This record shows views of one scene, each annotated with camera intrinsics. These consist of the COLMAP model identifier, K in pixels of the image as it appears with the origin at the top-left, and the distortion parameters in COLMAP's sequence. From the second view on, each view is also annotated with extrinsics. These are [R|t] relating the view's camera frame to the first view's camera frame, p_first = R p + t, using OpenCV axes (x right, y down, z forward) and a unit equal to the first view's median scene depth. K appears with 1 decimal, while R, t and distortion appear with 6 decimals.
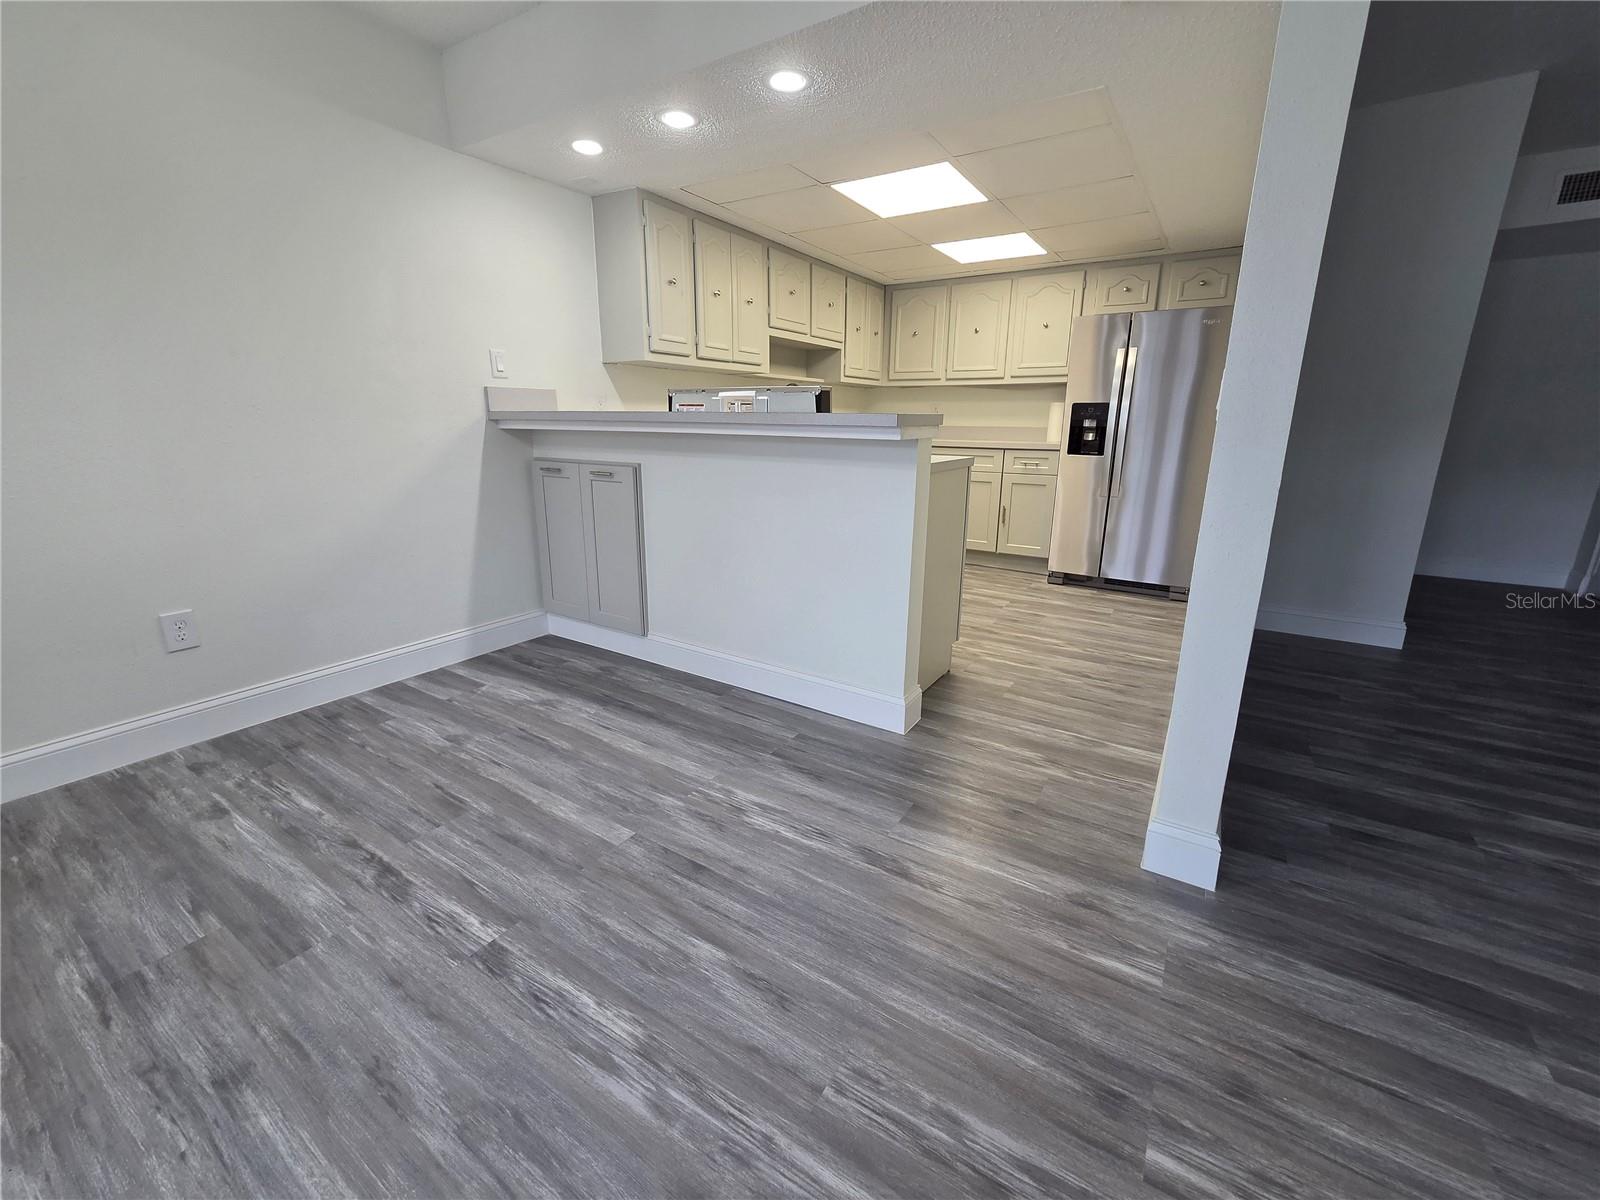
lens RADIAL K [[657.9, 0, 791.4], [0, 657.9, 583.5], [0, 0, 1]] dist [-0.000250, -0.001009]
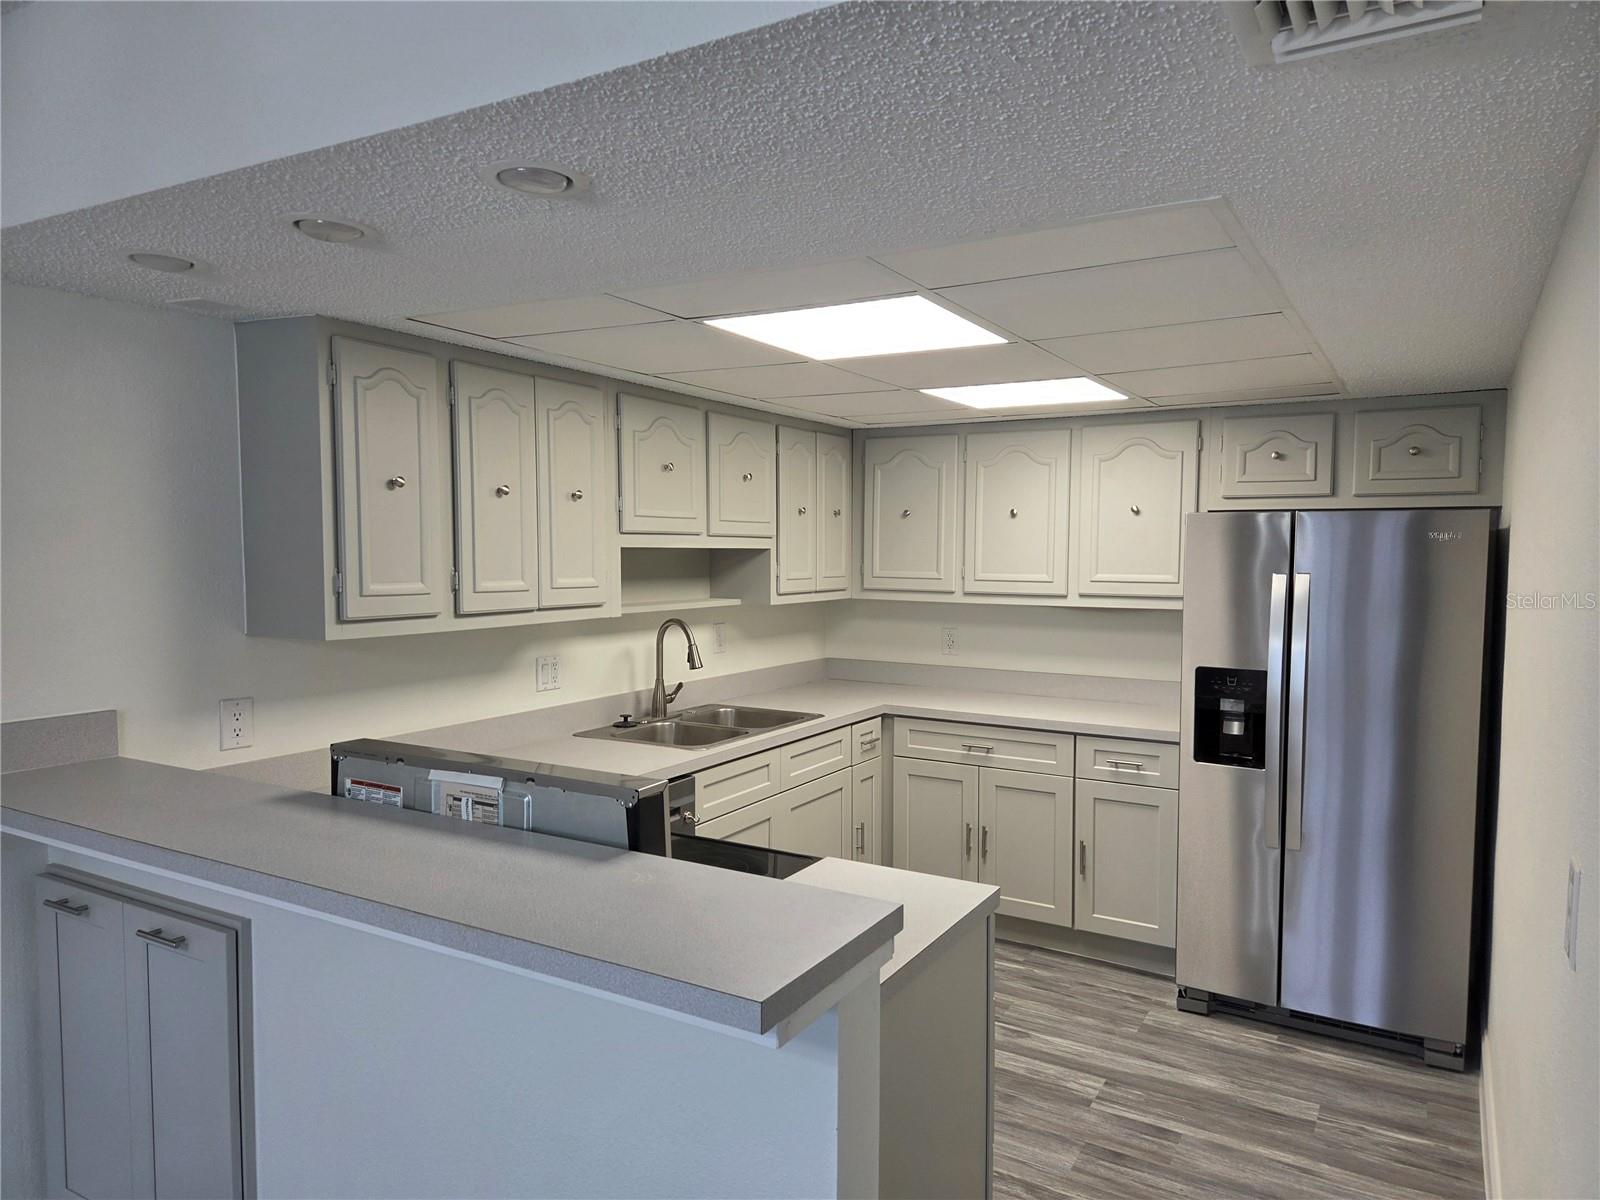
lens RADIAL K [[1071.2, 0, 800.8], [0, 1071.2, 607.5], [0, 0, 1]] dist [0.069324, -0.048748]
pose [[0.998935, -0.002640, 0.046059, 0.122421], [0.011281, 0.982034, -0.188368, -0.285689], [-0.044734, 0.188687, 0.981018, 0.267481]]
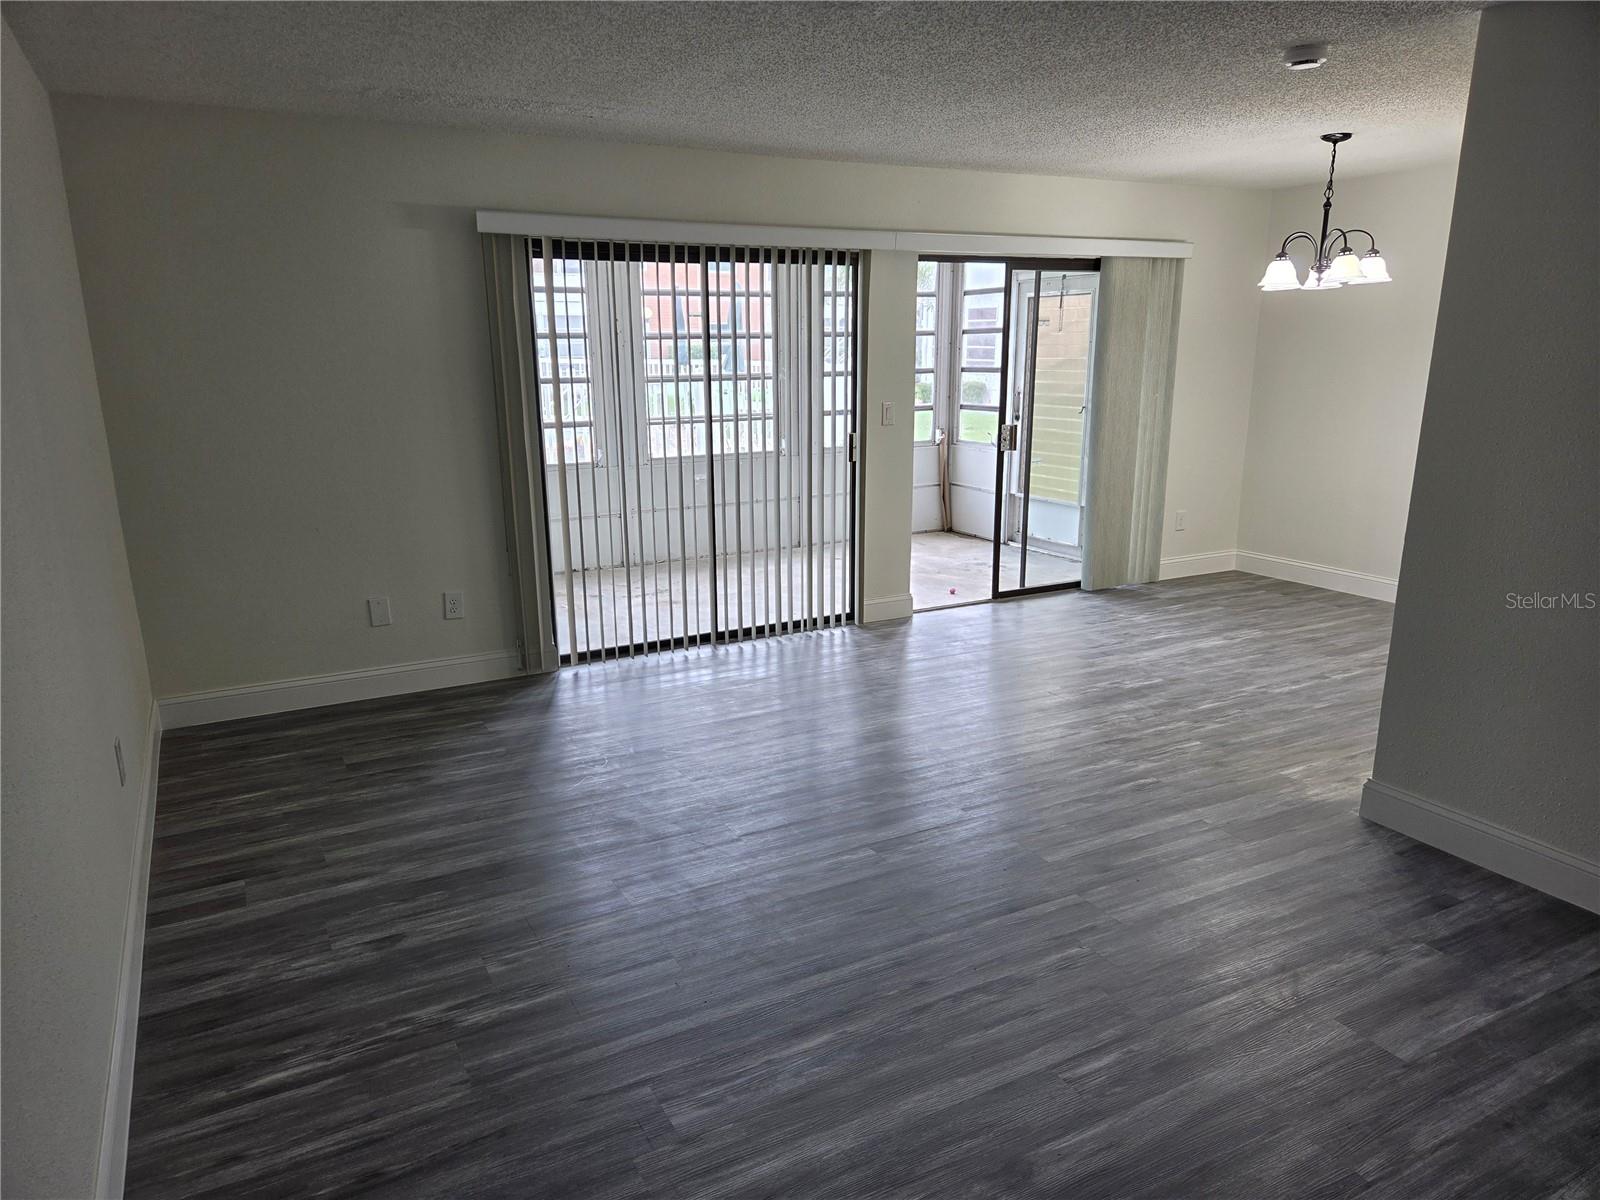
lens RADIAL K [[1071.2, 0, 788.0], [0, 1071.2, 605.7], [0, 0, 1]] dist [0.069324, -0.048748]
pose [[-0.478860, 0.212680, -0.851740, 2.058651], [-0.211603, 0.913643, 0.347103, -0.332952], [0.852008, 0.346445, -0.392503, 0.462345]]
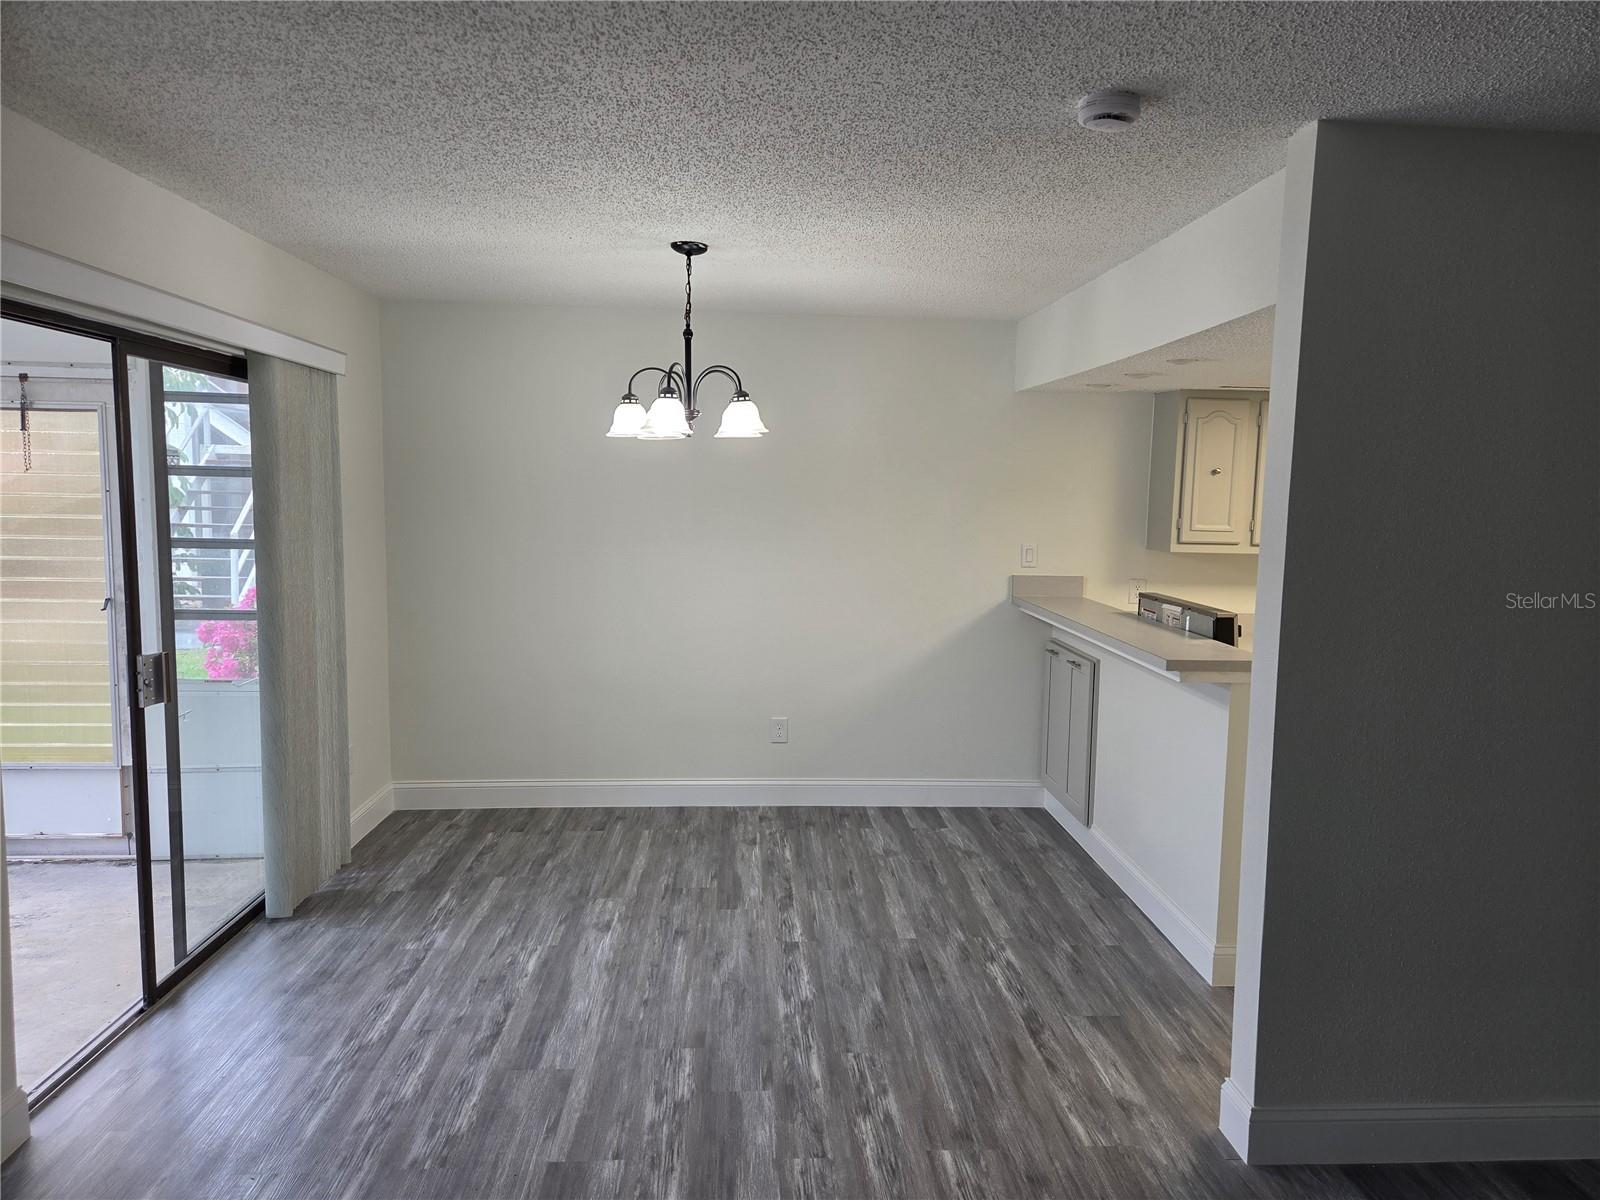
lens RADIAL K [[1071.2, 0, 813.2], [0, 1071.2, 582.2], [0, 0, 1]] dist [0.069324, -0.048748]
pose [[0.603087, 0.079386, -0.793715, 0.987868], [-0.215354, 0.974291, -0.066185, -0.105254], [0.768055, 0.210845, 0.604679, -0.487998]]
